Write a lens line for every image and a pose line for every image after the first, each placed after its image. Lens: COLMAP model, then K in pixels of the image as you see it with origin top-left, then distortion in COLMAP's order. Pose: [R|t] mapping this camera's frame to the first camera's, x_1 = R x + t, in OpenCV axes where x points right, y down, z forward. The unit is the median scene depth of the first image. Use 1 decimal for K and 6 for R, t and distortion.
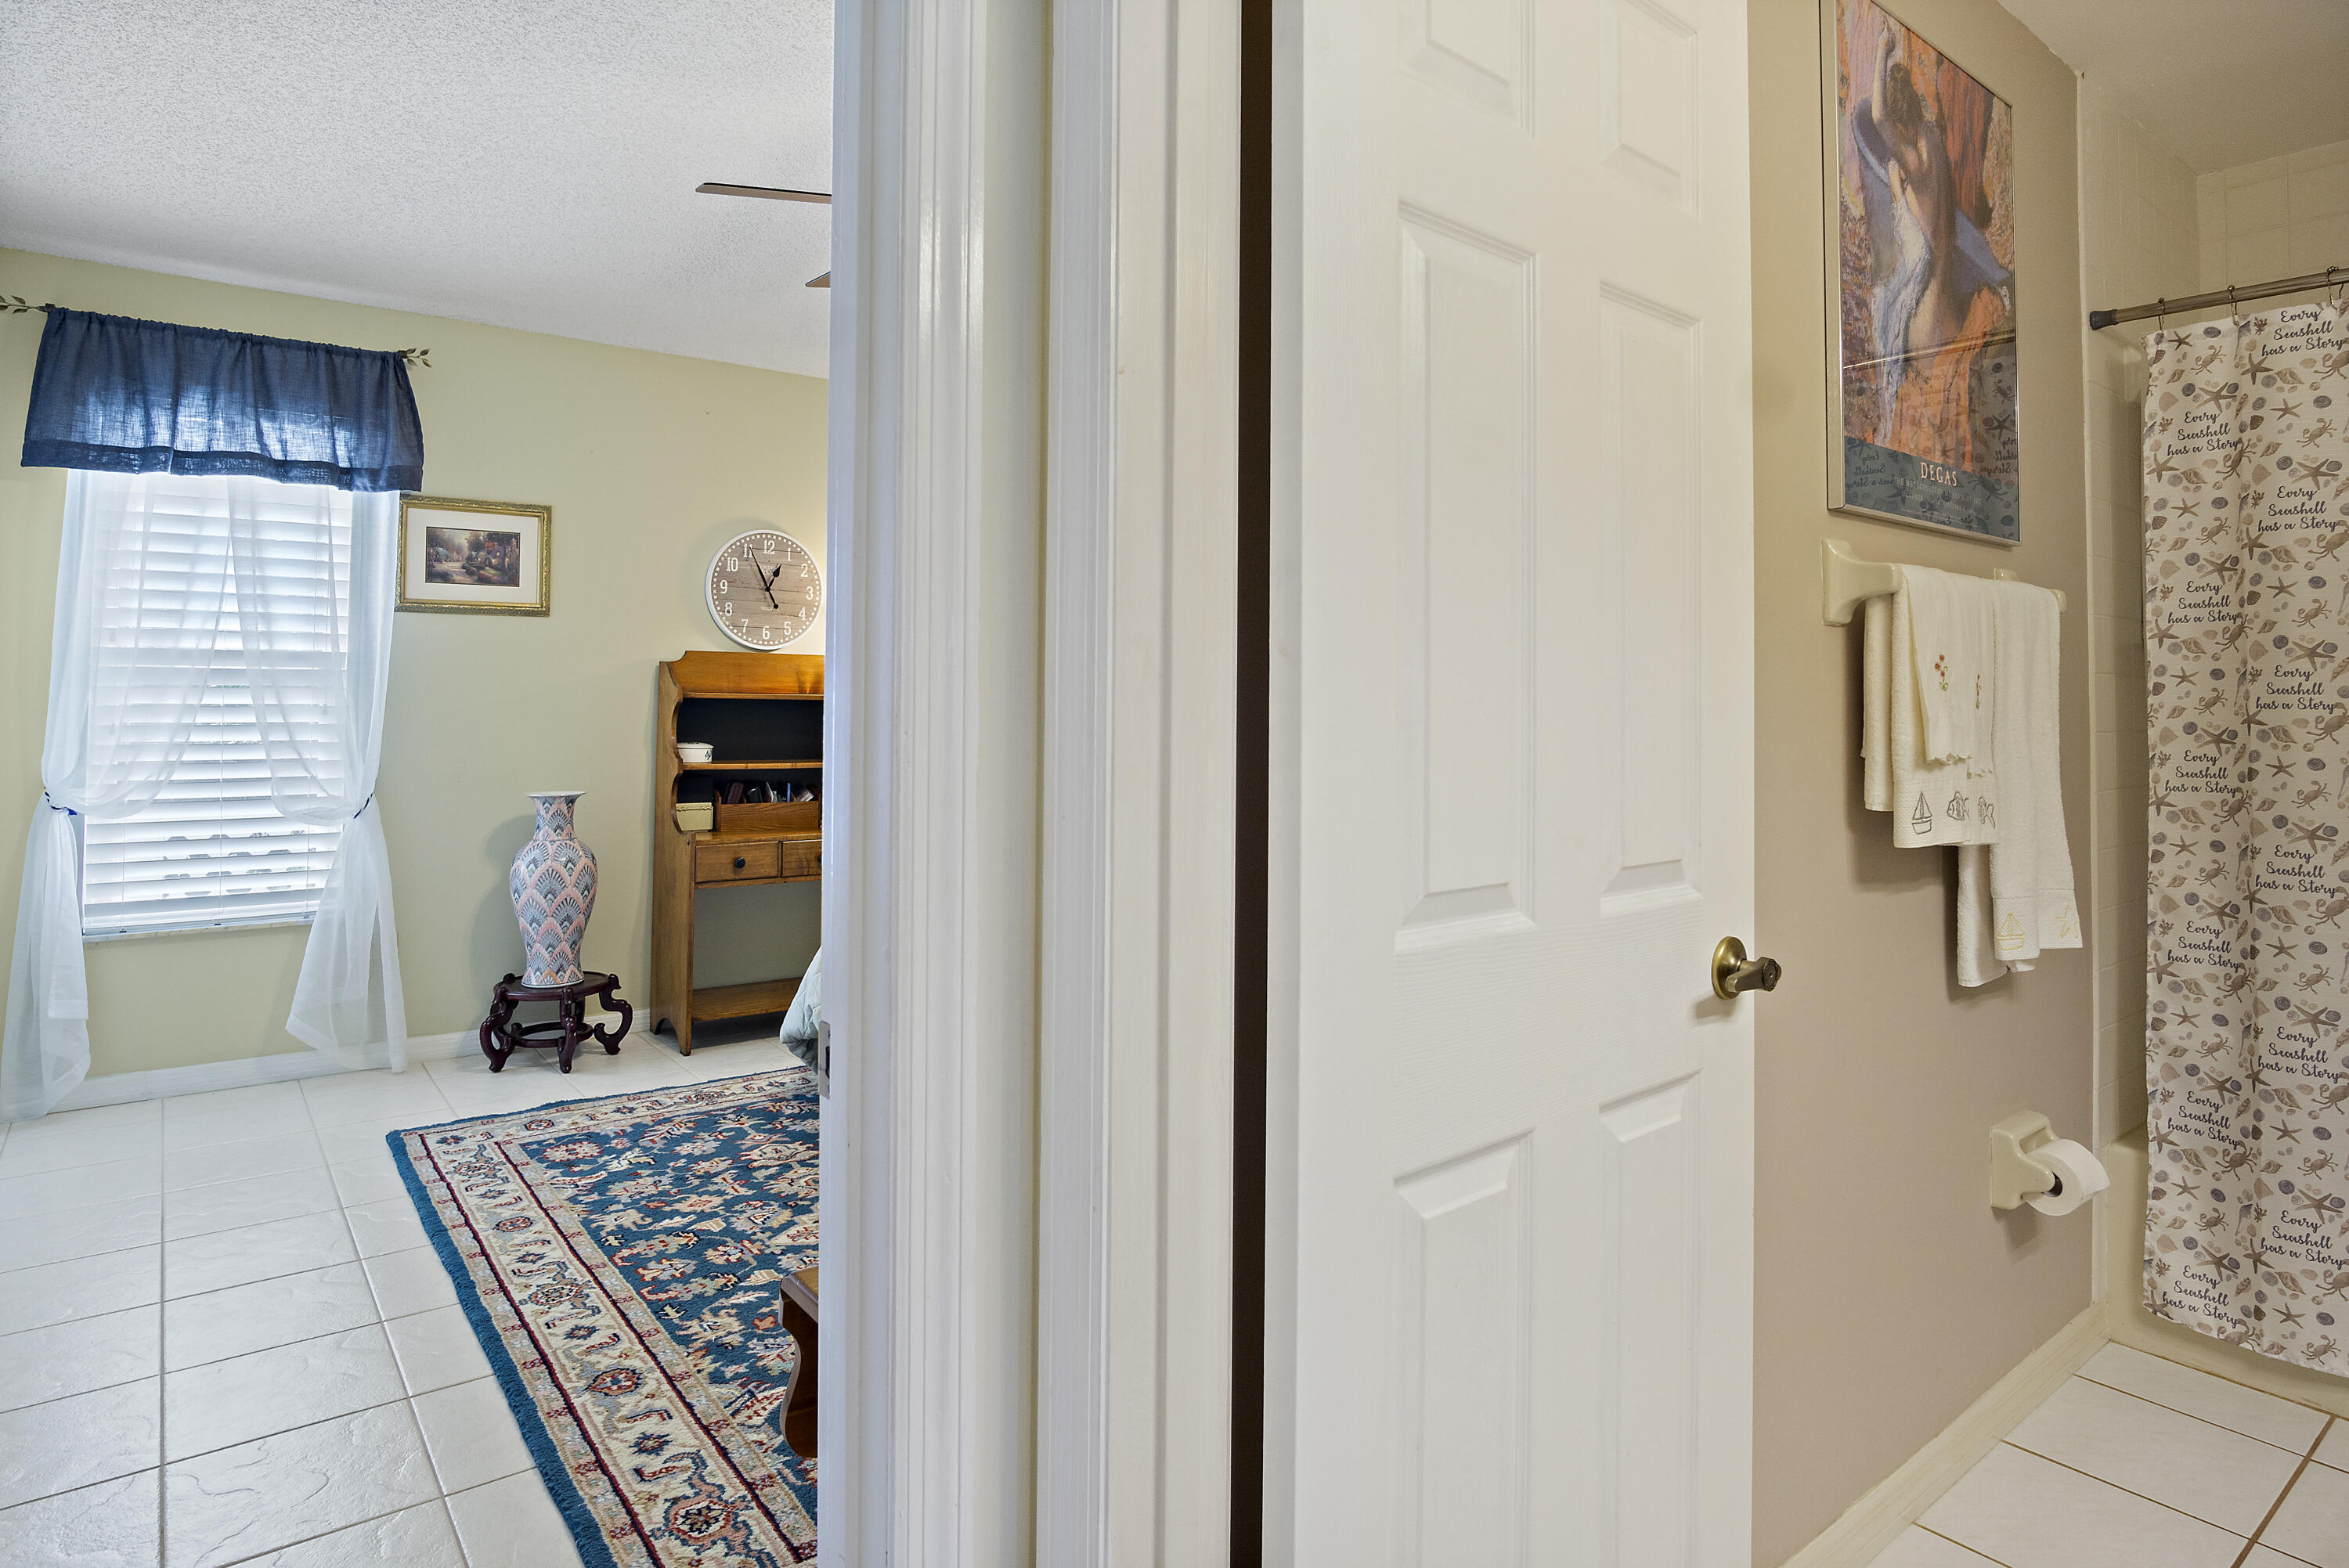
lens RADIAL K [[1299.5, 0, 1141.0], [0, 1299.5, 680.3], [0, 0, 1]] dist [-0.023497, 0.001500]
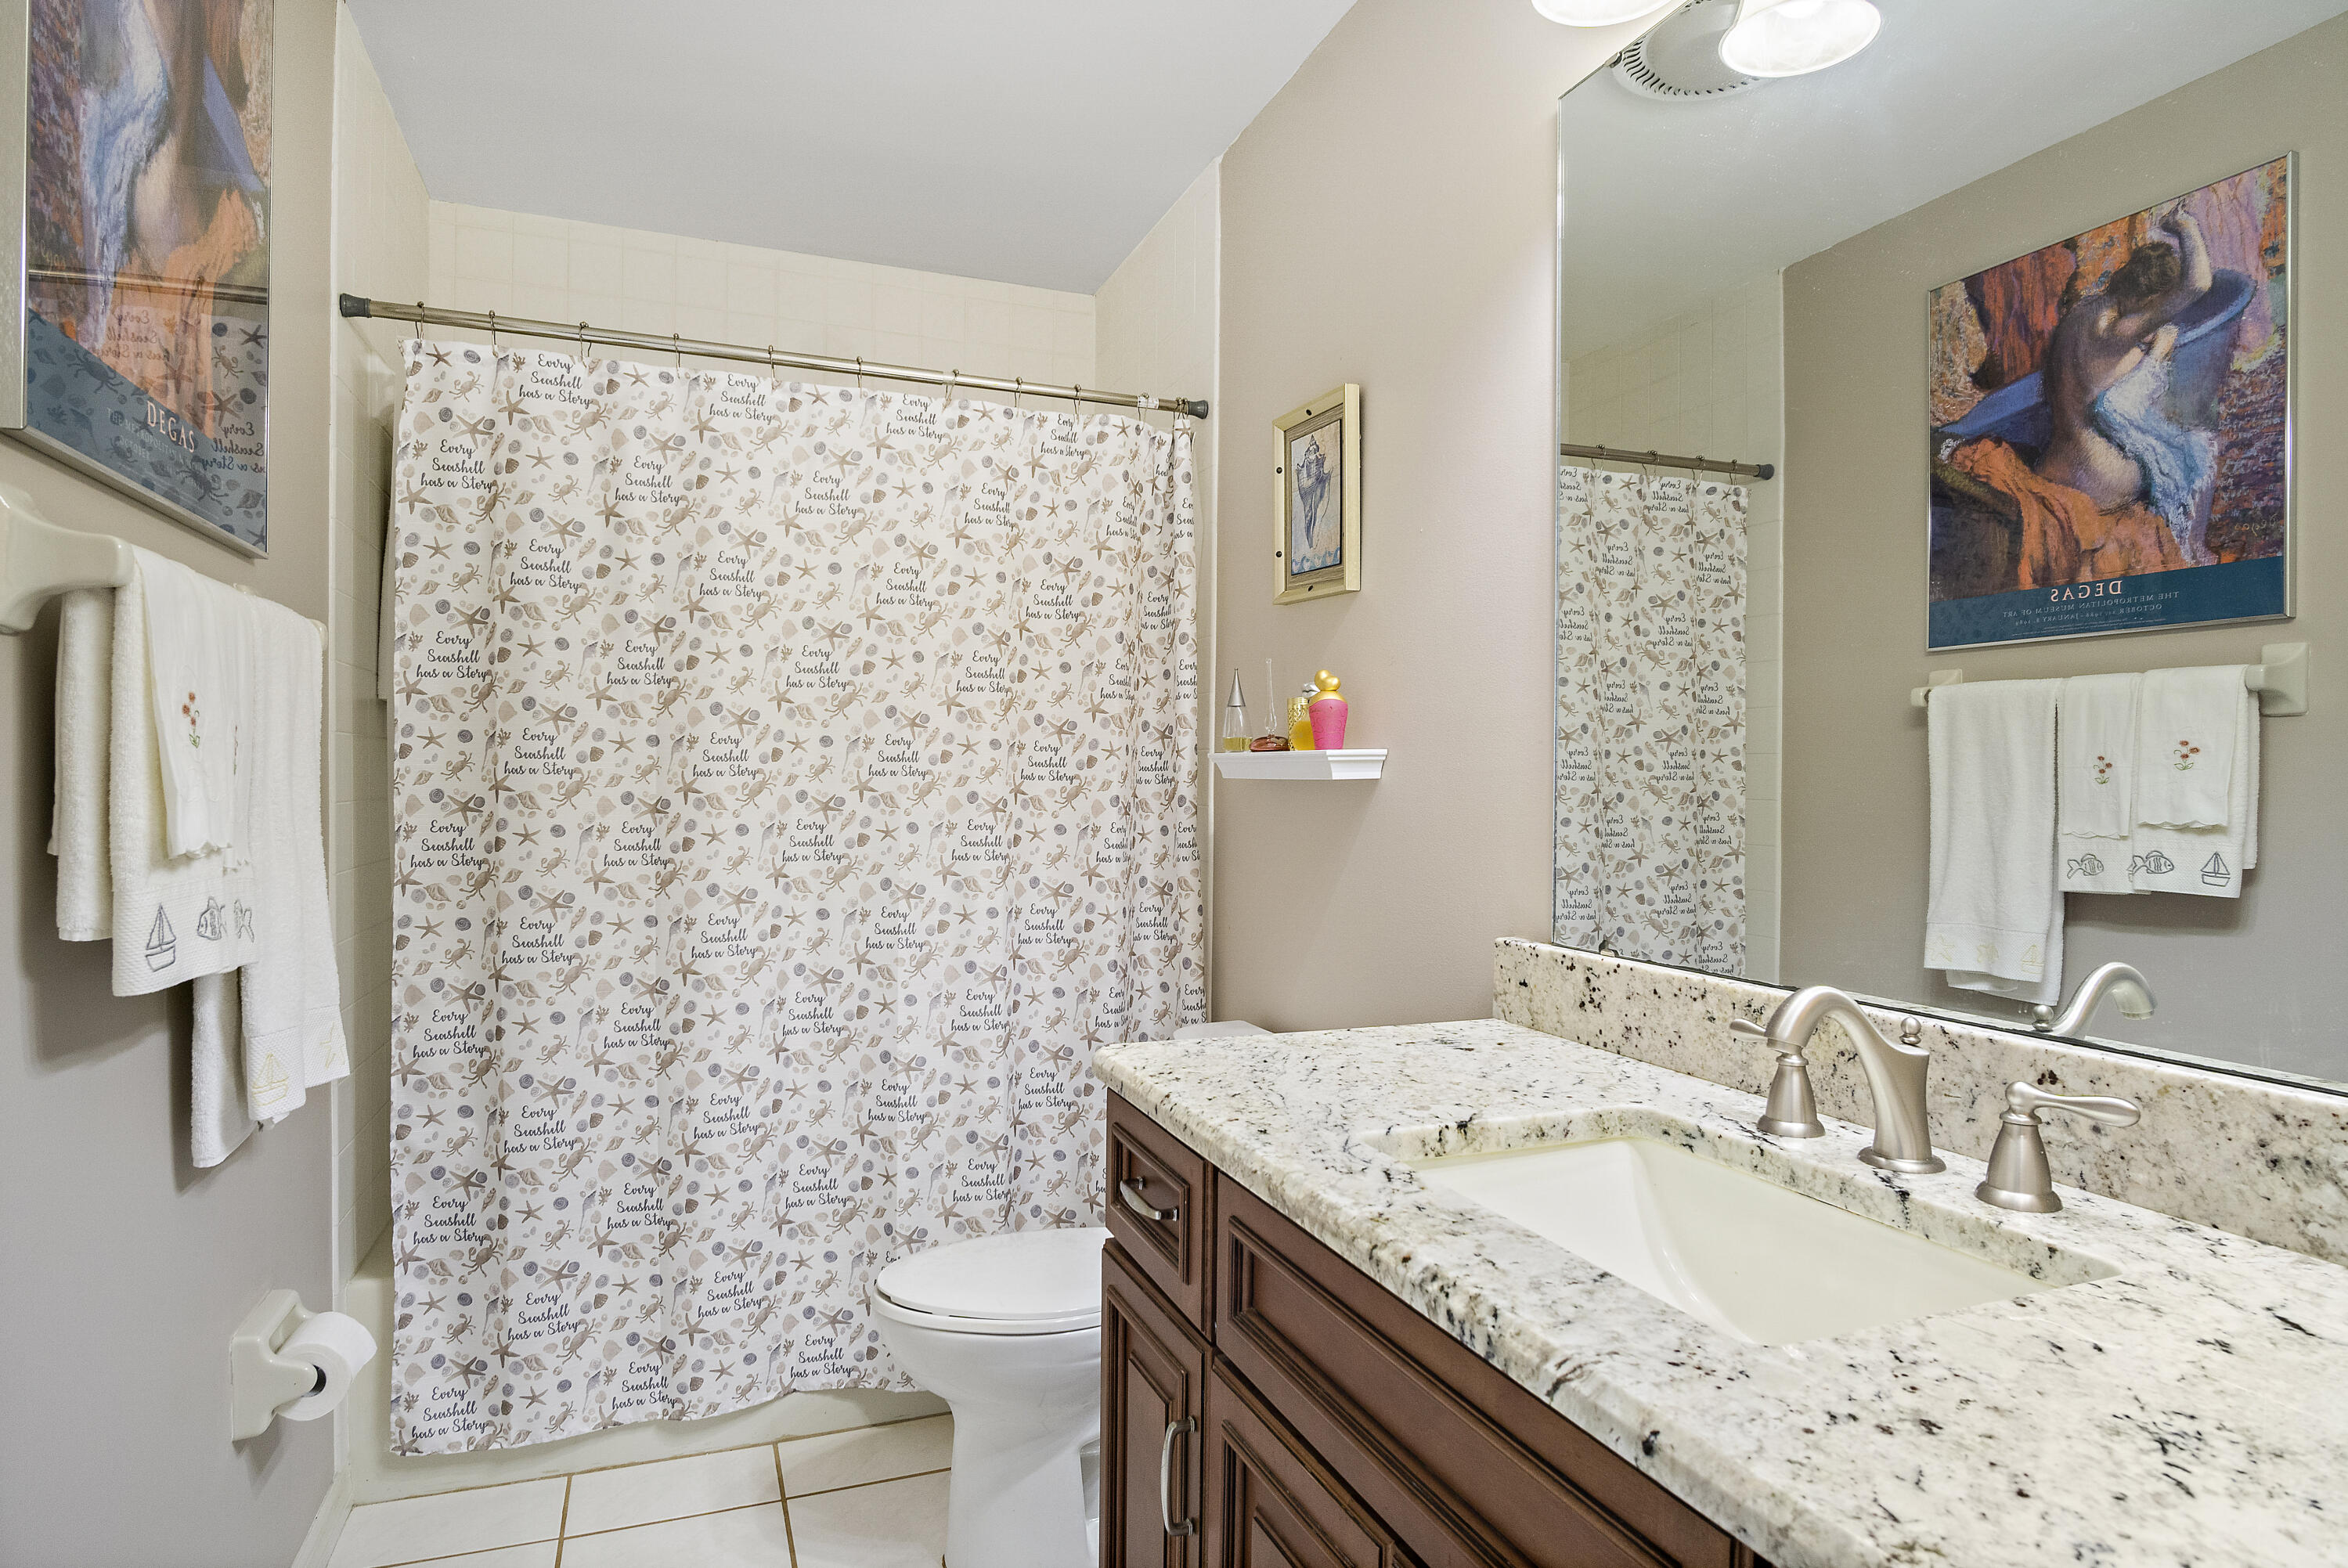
lens RADIAL K [[1280.2, 0, 1168.9], [0, 1280.2, 787.7], [0, 0, 1]] dist [-0.025621, 0.000834]
pose [[0.280476, -0.011644, 0.959790, 0.113339], [-0.020089, 0.999636, 0.017998, 0.005716], [-0.959651, -0.024329, 0.280140, 0.266394]]
